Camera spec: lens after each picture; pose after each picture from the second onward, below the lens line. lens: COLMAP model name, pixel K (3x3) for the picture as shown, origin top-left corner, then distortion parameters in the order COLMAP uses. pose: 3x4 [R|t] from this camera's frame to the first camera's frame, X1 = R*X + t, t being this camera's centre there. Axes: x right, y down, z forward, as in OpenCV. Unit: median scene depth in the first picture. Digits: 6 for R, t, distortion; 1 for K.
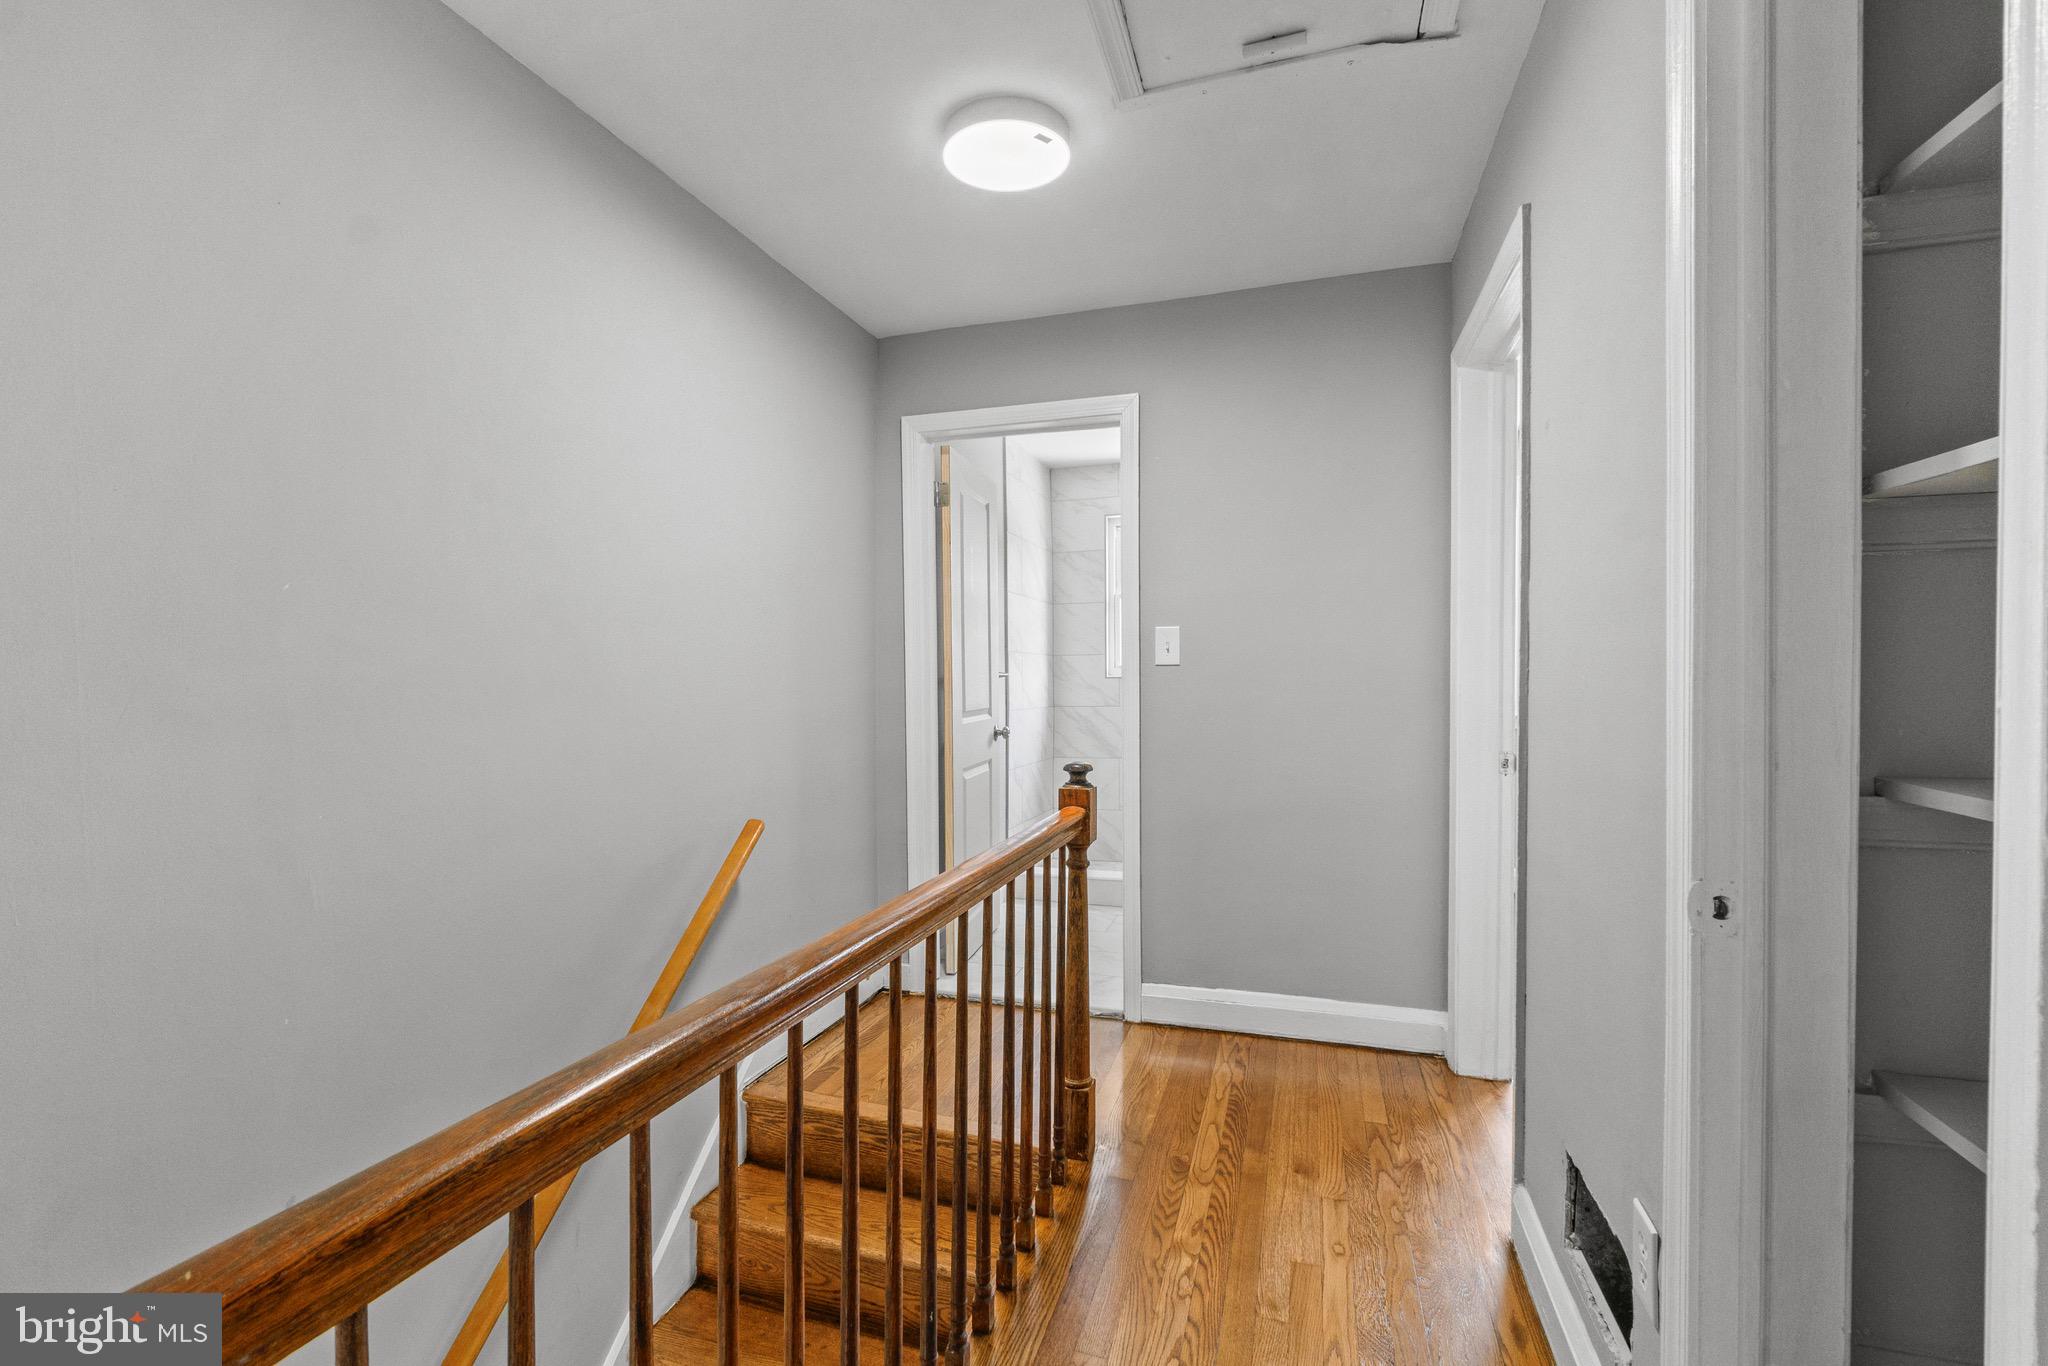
lens RADIAL K [[900.2, 0, 1024.0], [0, 900.2, 687.9], [0, 0, 1]] dist [0.000801, -0.001109]
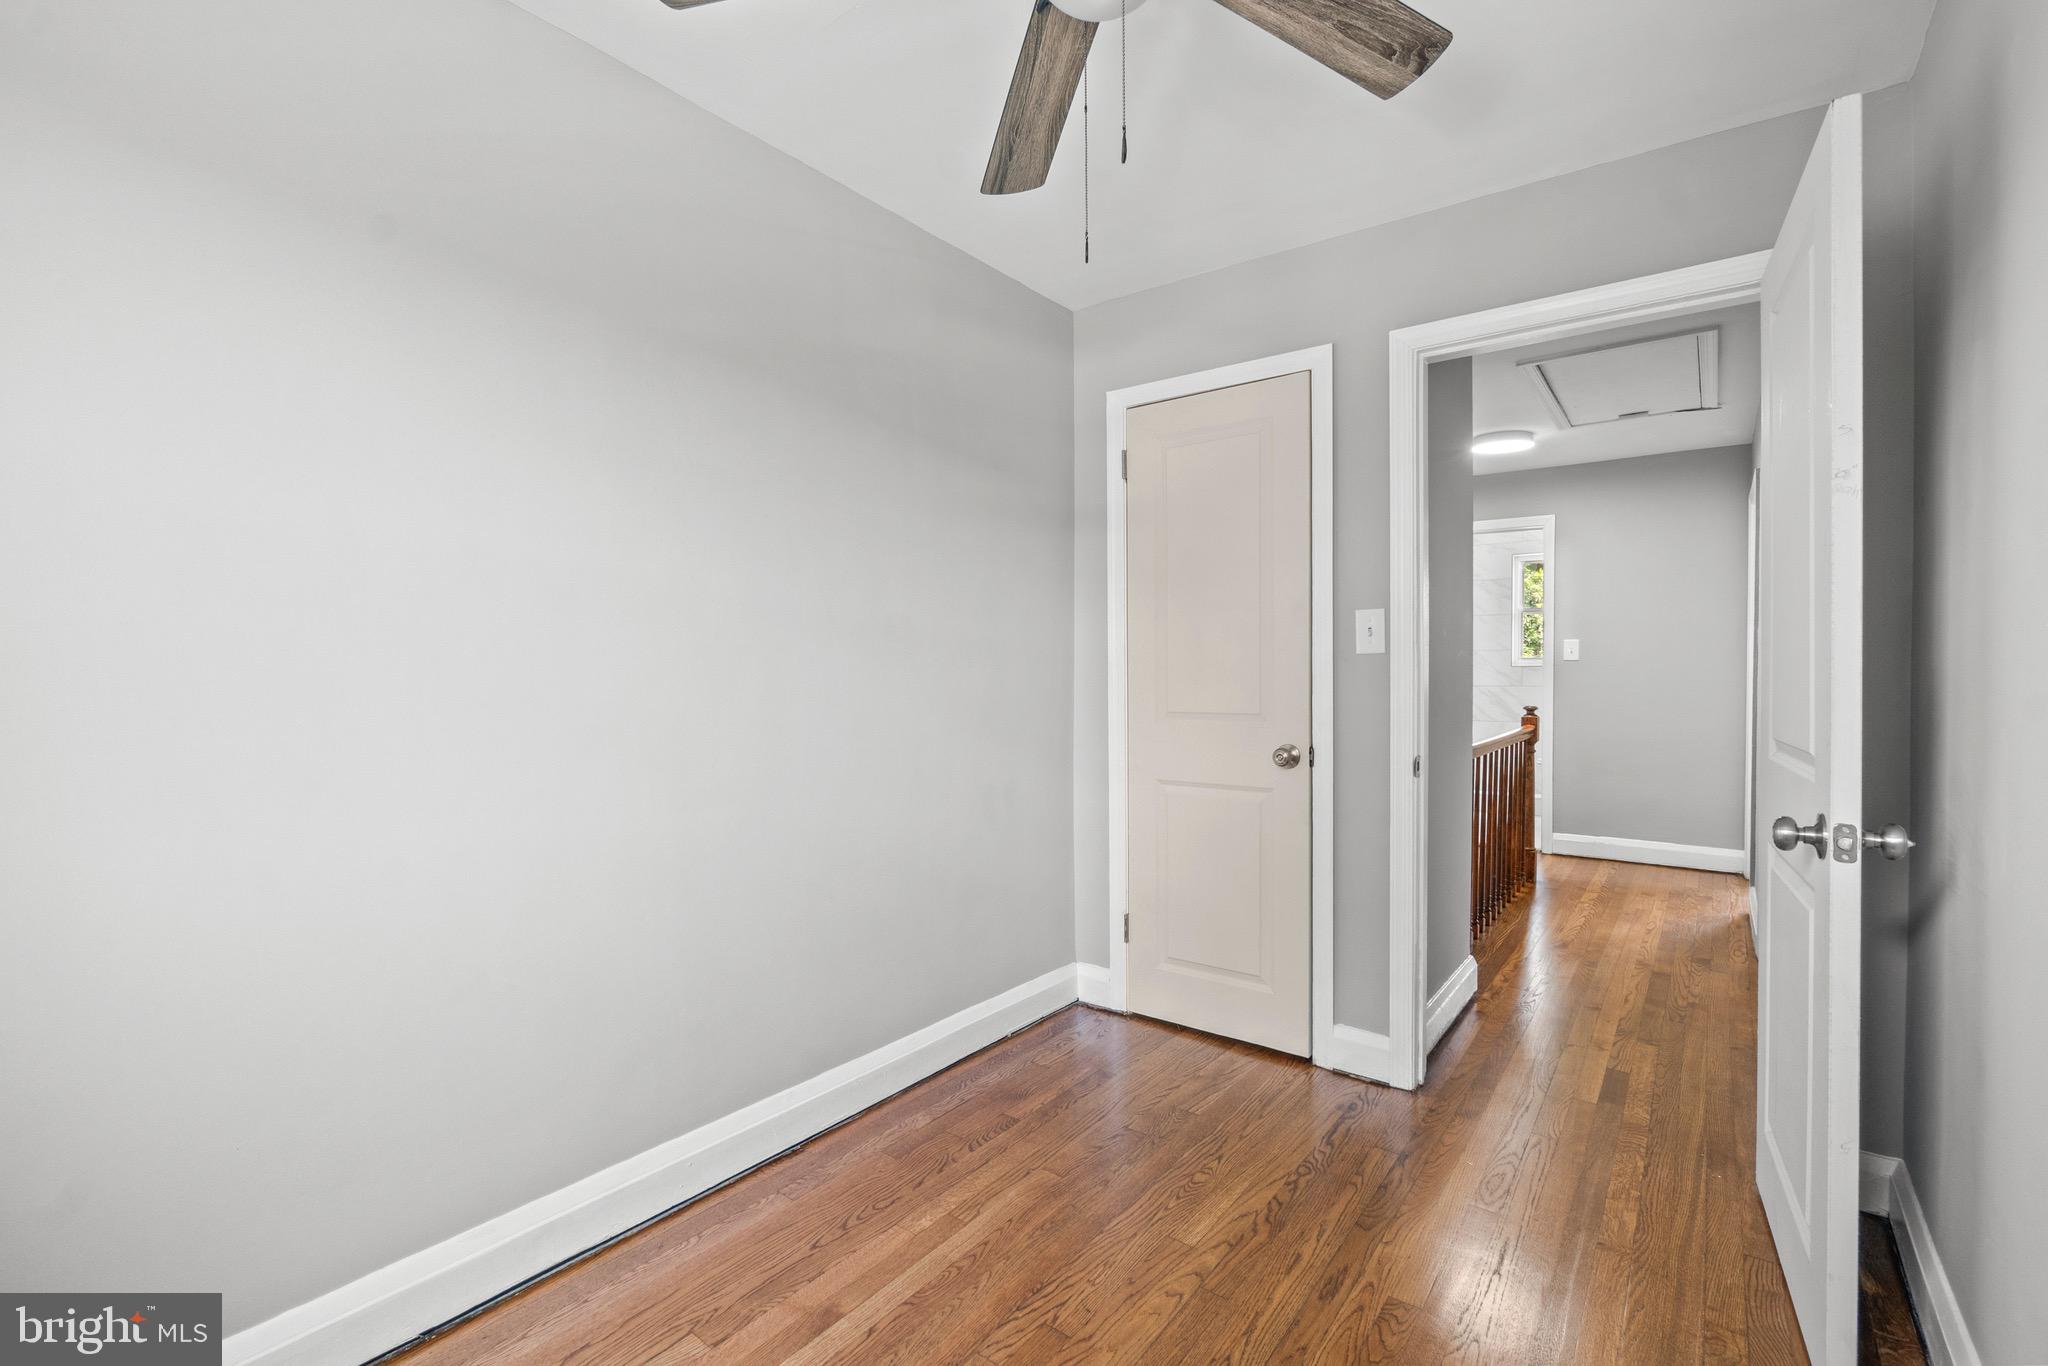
lens RADIAL K [[900.2, 0, 1032.8], [0, 900.2, 681.0], [0, 0, 1]] dist [0.000801, -0.001109]
pose [[0.941402, 0.008729, -0.337174, -0.343868], [-0.005349, 0.999926, 0.010951, 0.003898], [0.337245, -0.008506, 0.941379, -1.493214]]
